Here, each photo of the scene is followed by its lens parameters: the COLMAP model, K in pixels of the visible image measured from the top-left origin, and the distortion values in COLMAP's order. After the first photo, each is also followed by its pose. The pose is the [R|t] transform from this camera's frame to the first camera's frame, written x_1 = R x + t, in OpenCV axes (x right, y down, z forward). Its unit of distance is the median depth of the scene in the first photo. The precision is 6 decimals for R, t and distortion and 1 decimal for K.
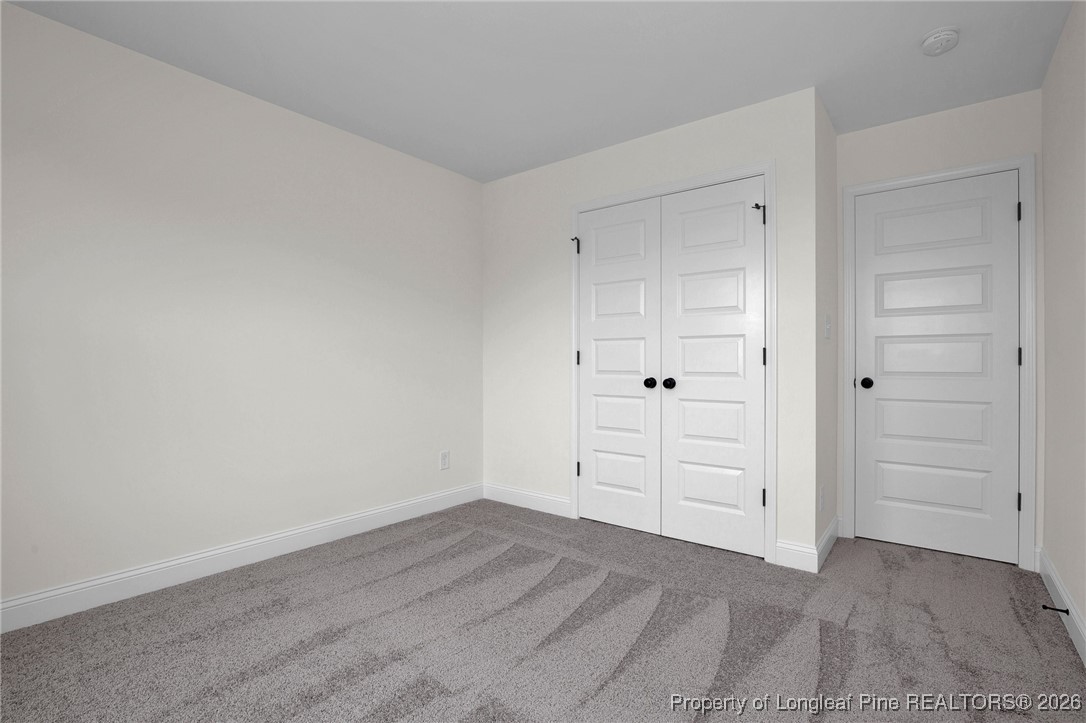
lens RADIAL K [[514.3, 0, 545.6], [0, 514.3, 363.5], [0, 0, 1]] dist [-0.041902, 0.009671]
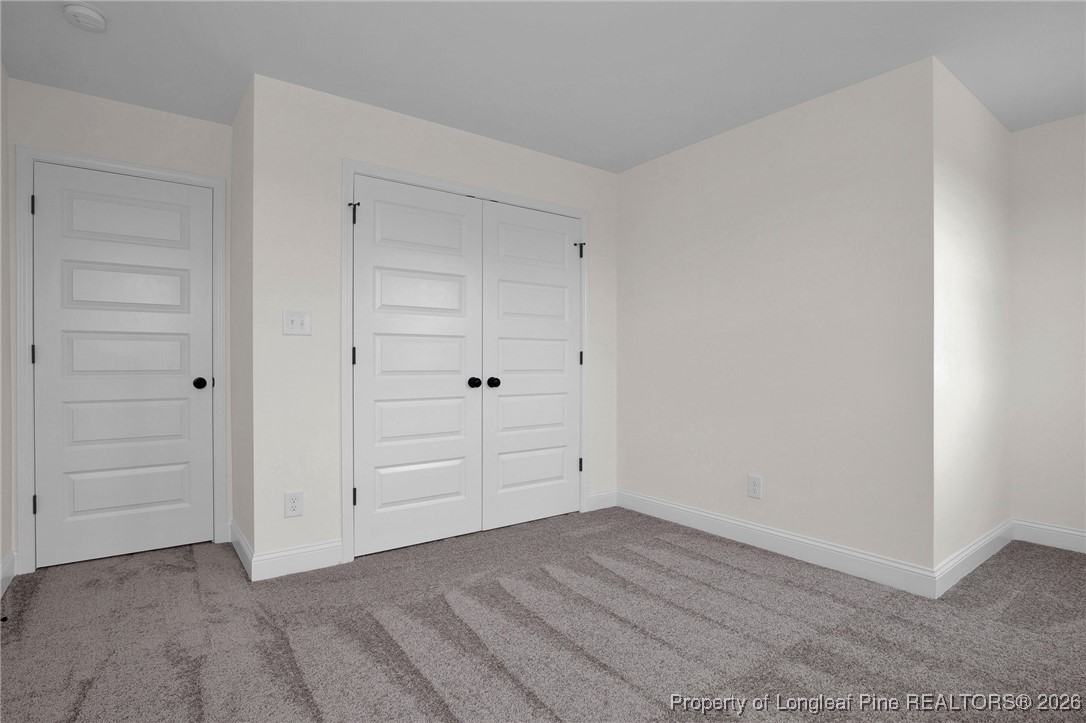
lens RADIAL K [[514.3, 0, 545.6], [0, 514.3, 363.5], [0, 0, 1]] dist [-0.041902, 0.009671]
pose [[0.261905, -0.004063, 0.965085, -0.734253], [-0.001013, 0.999989, 0.004485, -0.003275], [-0.965093, -0.002152, 0.261898, 0.613346]]
